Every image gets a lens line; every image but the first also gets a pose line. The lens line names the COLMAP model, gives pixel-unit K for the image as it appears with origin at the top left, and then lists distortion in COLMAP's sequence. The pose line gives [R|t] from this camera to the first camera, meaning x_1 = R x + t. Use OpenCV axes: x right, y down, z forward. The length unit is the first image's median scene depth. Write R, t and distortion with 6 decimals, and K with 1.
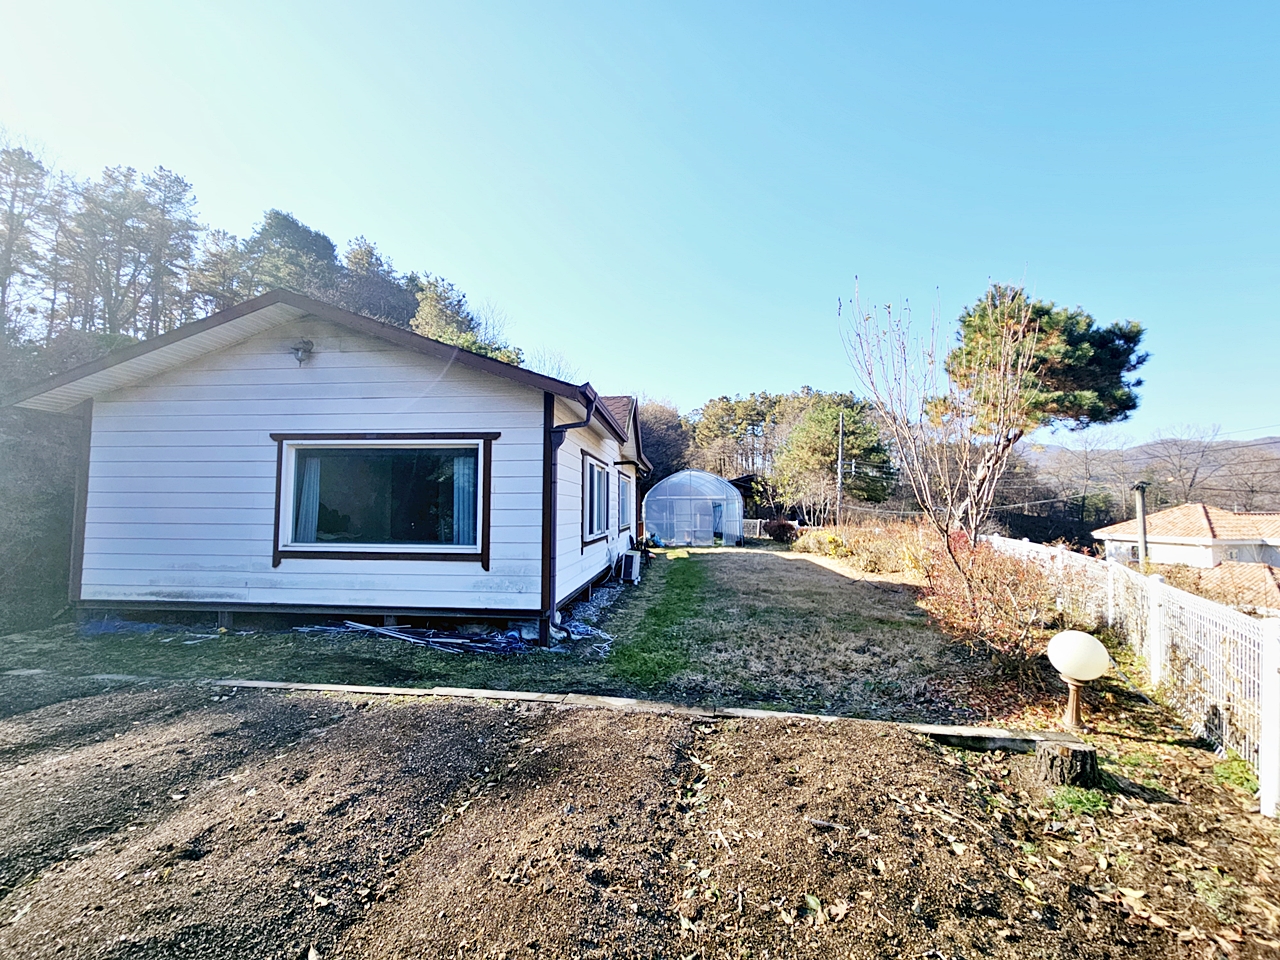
lens RADIAL K [[522.5, 0, 640.0], [0, 522.5, 480.0], [0, 0, 1]] dist [-0.000779, 0.001015]
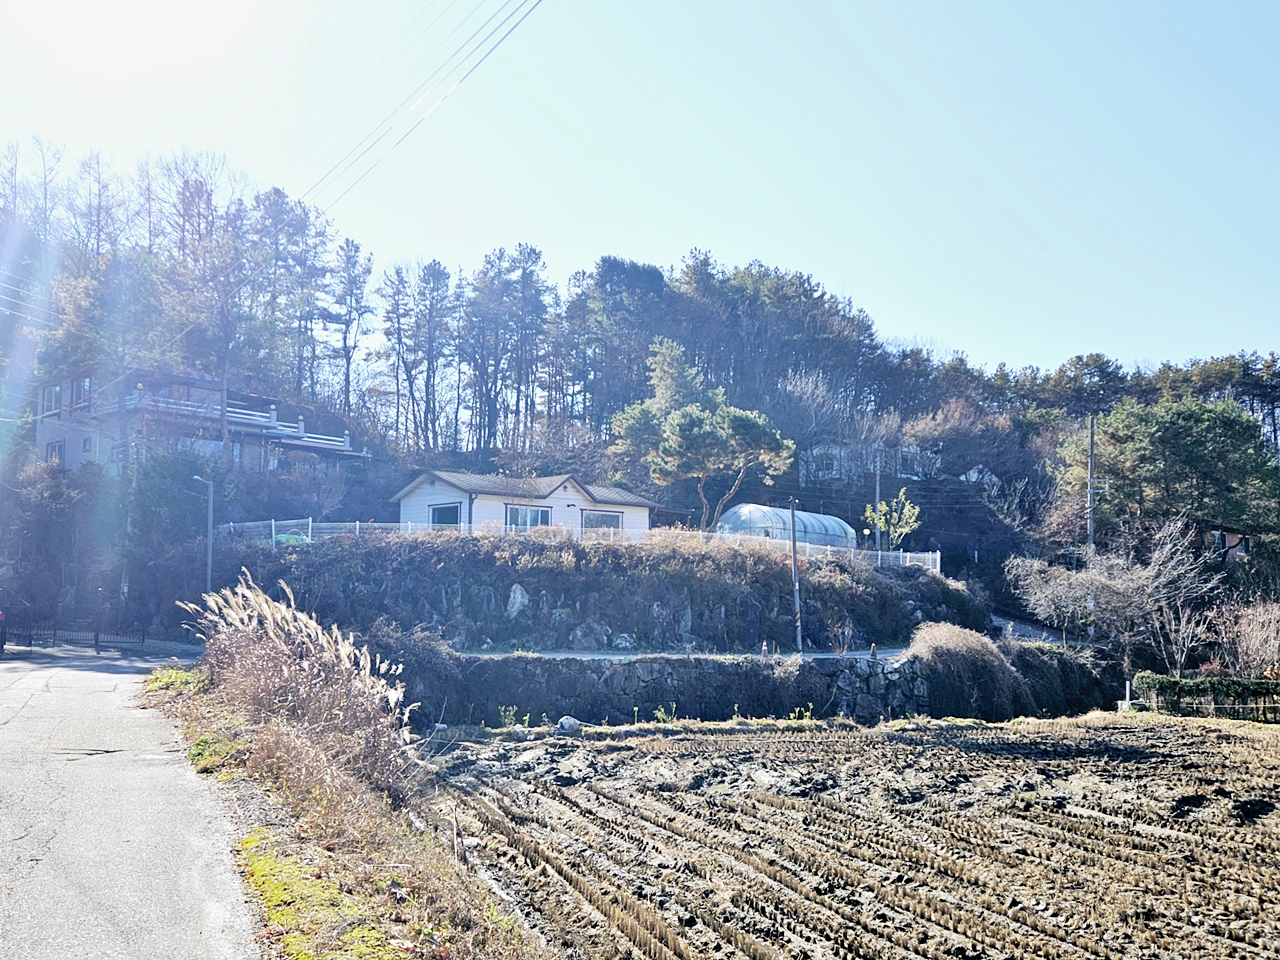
lens RADIAL K [[856.8, 0, 640.0], [0, 856.8, 480.0], [0, 0, 1]] dist [0.000934, 0.000055]
pose [[0.786307, -0.076446, -0.613088, 0.314457], [0.041301, 0.996600, -0.071296, 0.017236], [0.616453, 0.030739, 0.786791, -0.213029]]
